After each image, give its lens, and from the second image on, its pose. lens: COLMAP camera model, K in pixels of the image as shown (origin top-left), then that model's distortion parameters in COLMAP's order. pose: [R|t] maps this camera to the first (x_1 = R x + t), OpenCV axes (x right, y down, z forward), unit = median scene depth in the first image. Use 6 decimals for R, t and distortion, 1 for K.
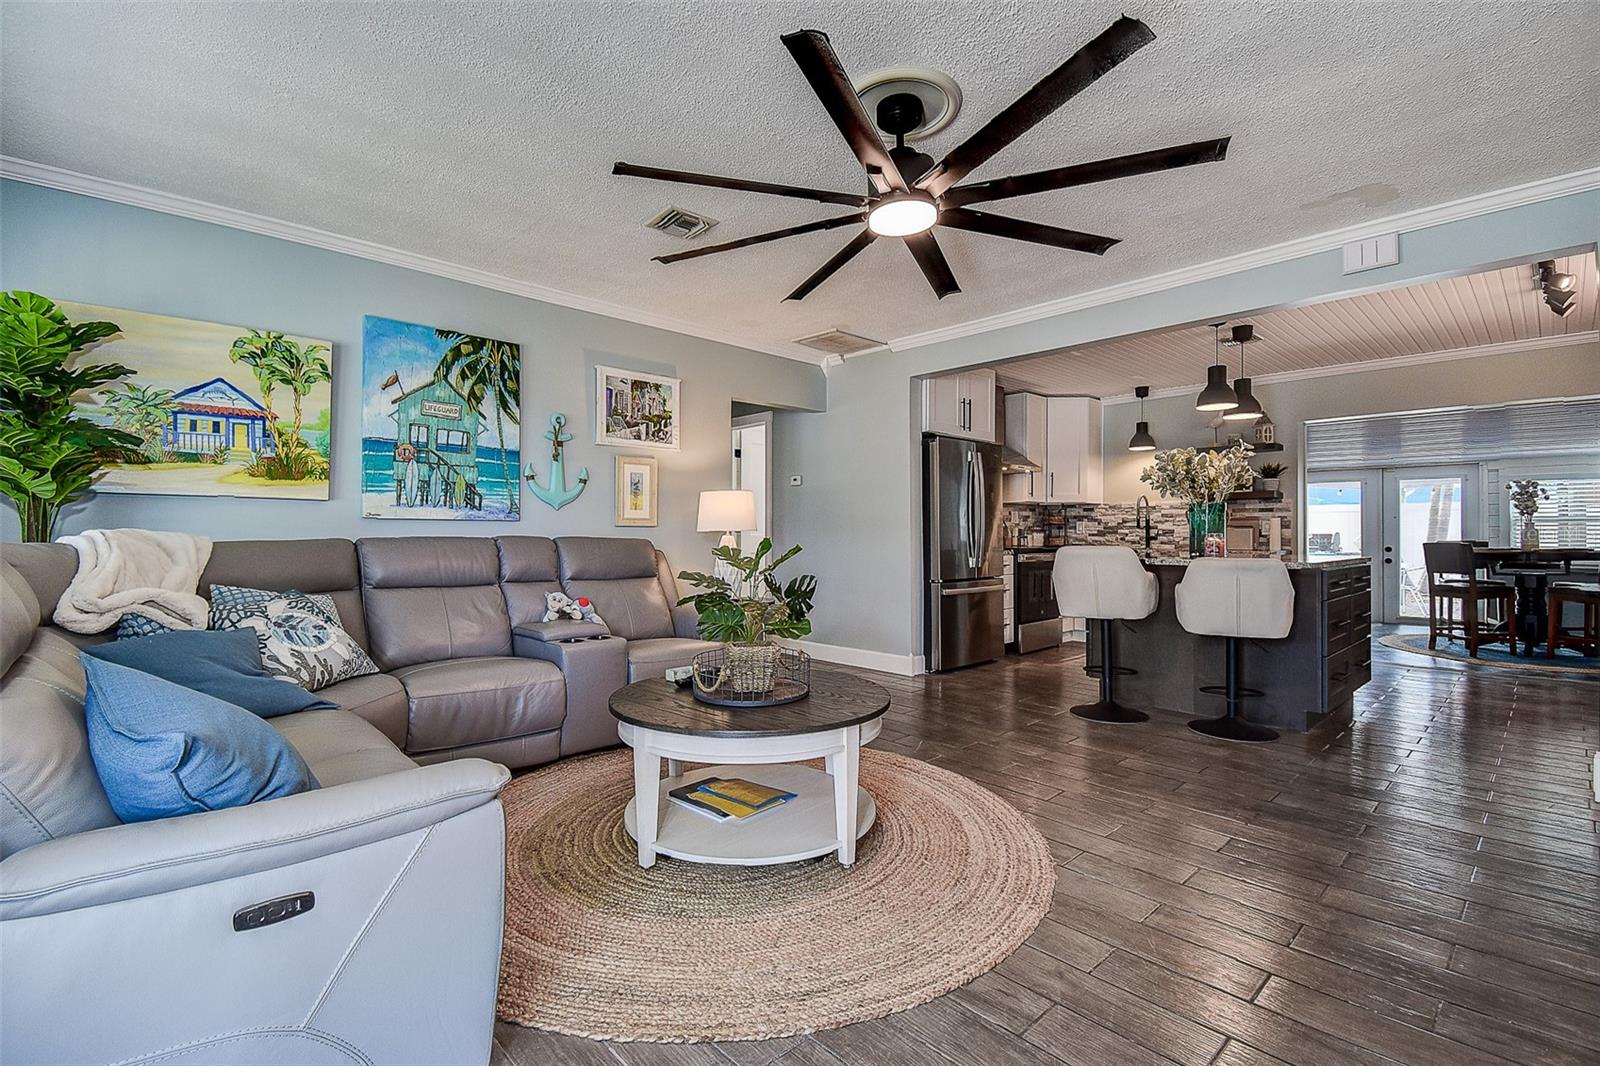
lens RADIAL K [[723.7, 0, 790.5], [0, 723.7, 526.6], [0, 0, 1]] dist [0.027462, -0.021908]
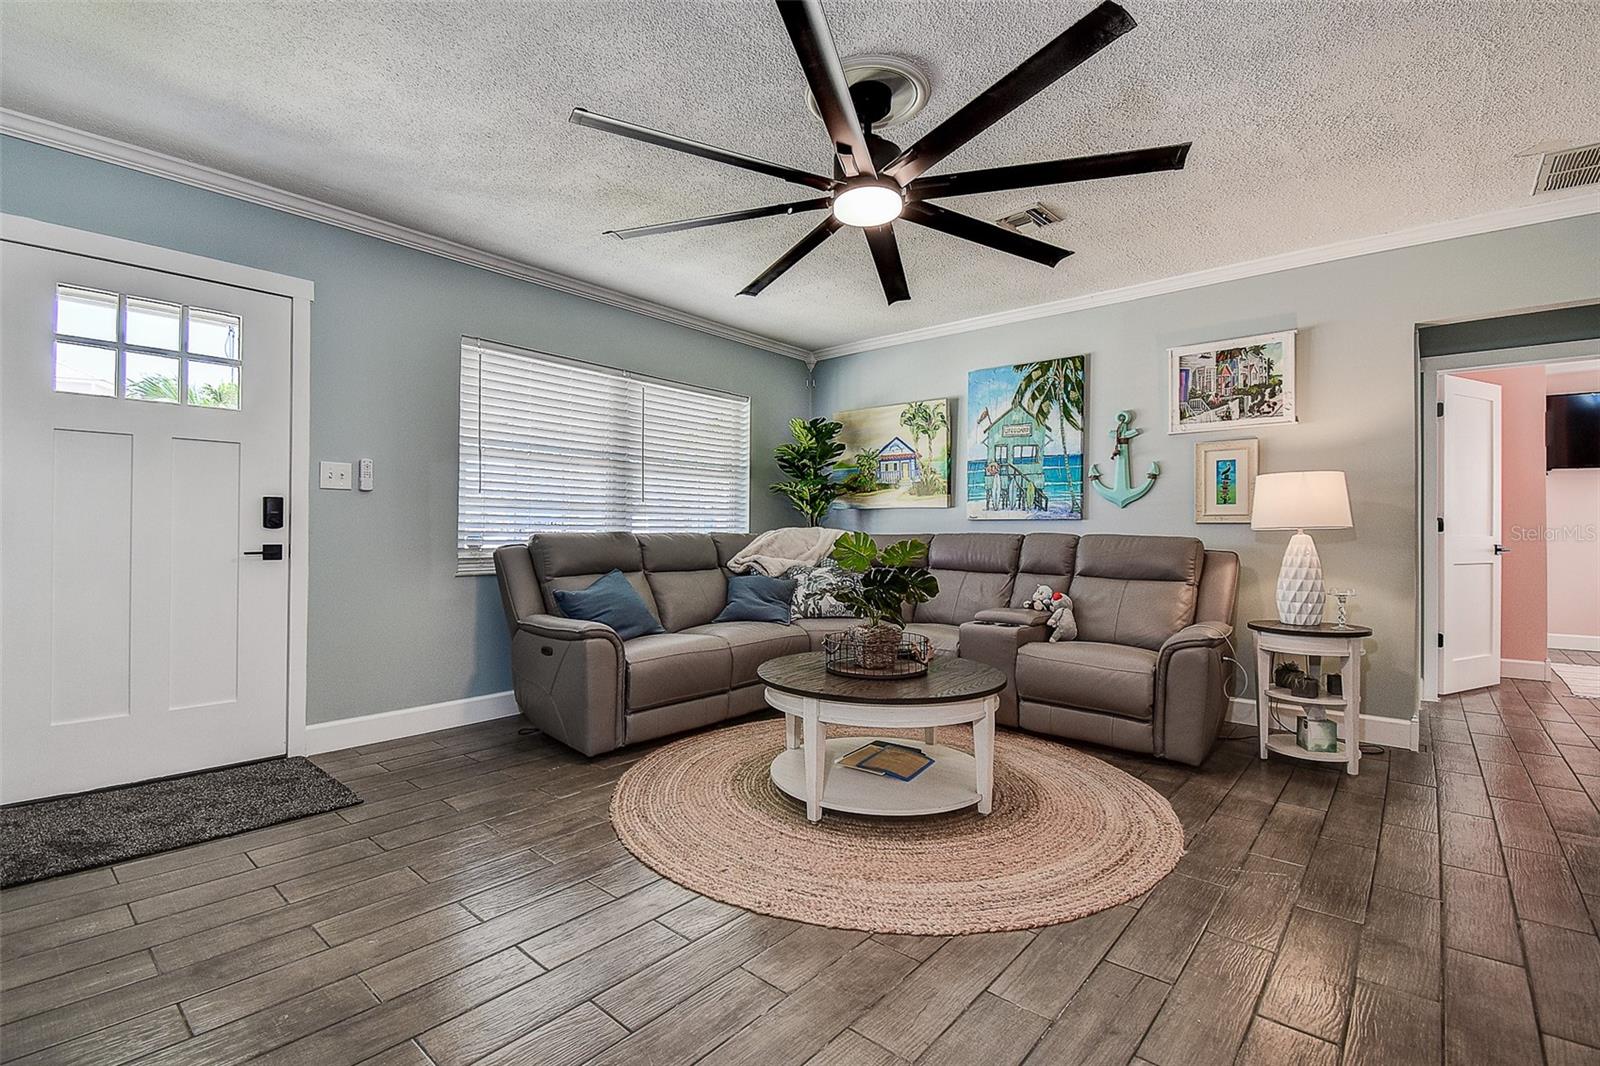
lens RADIAL K [[723.7, 0, 790.5], [0, 723.7, 526.6], [0, 0, 1]] dist [0.027462, -0.021908]
pose [[0.096953, -0.005864, -0.995272, 0.794049], [0.003728, 0.999978, -0.005528, 0.008508], [0.995282, -0.003175, 0.096972, 0.565633]]
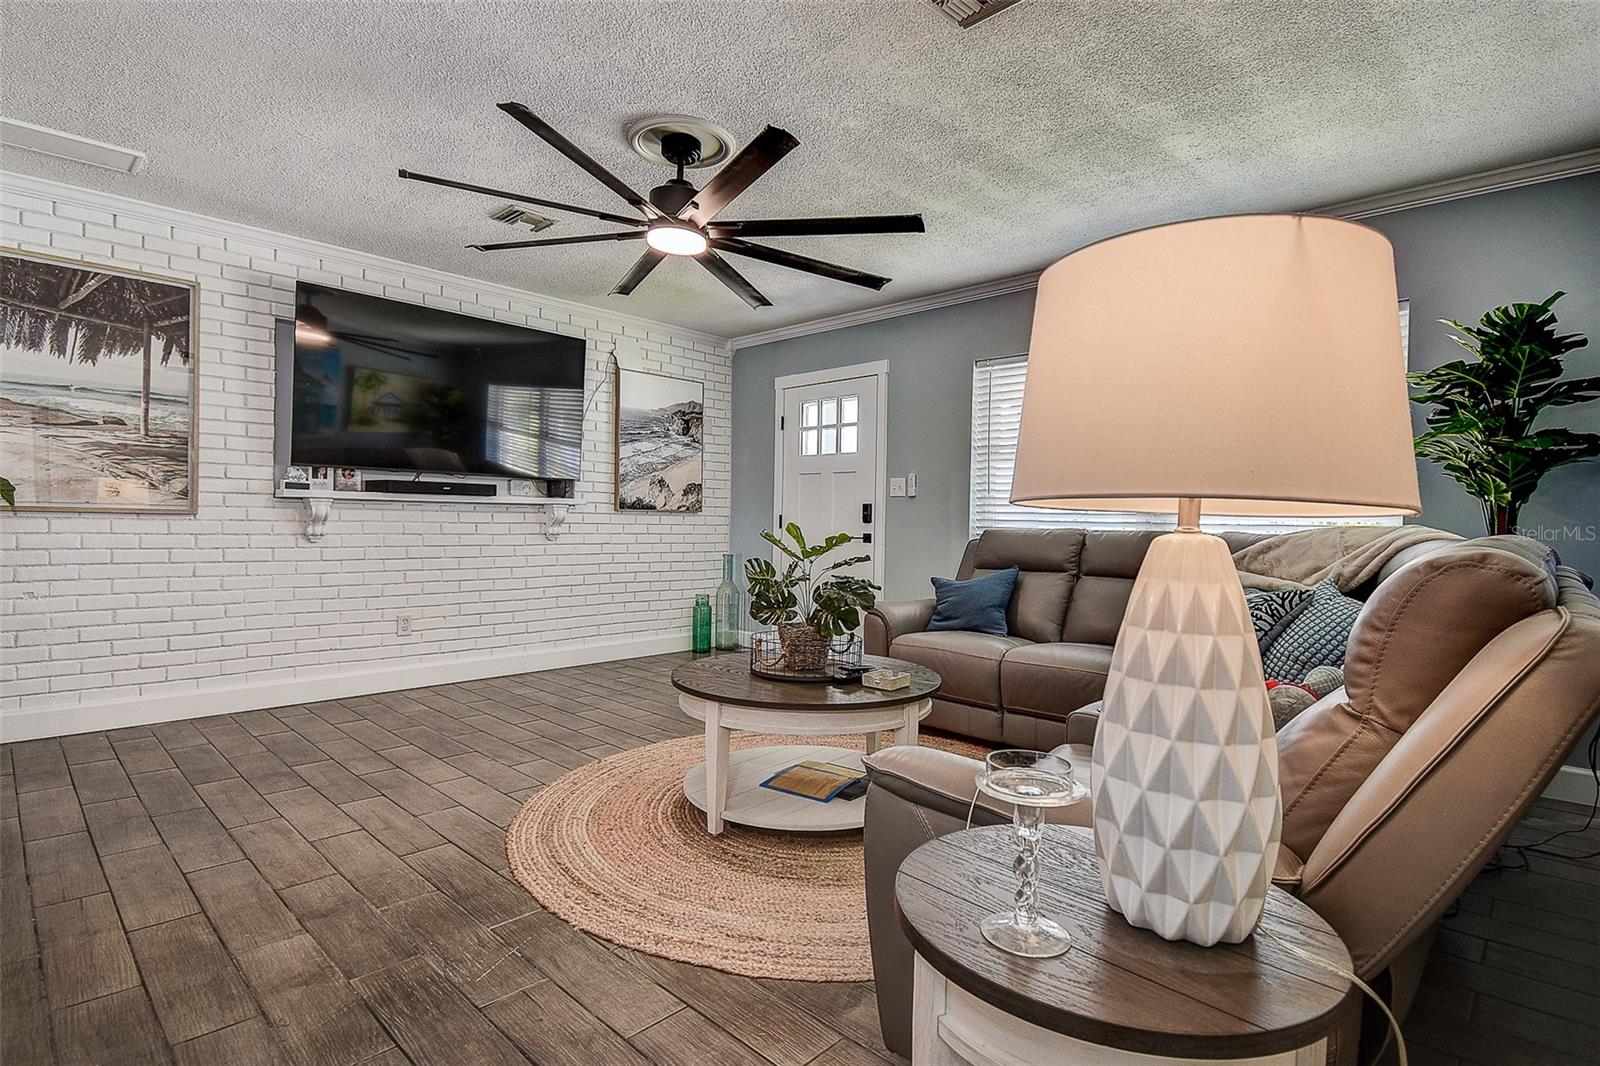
lens RADIAL K [[769.7, 0, 800.0], [0, 769.7, 533.0], [0, 0, 1]] dist [0.001375, 0.000218]
pose [[-0.997772, -0.018857, -0.063989, 0.021609], [-0.019206, 0.999804, 0.004843, 0.018191], [0.063885, 0.006061, -0.997939, 1.572578]]
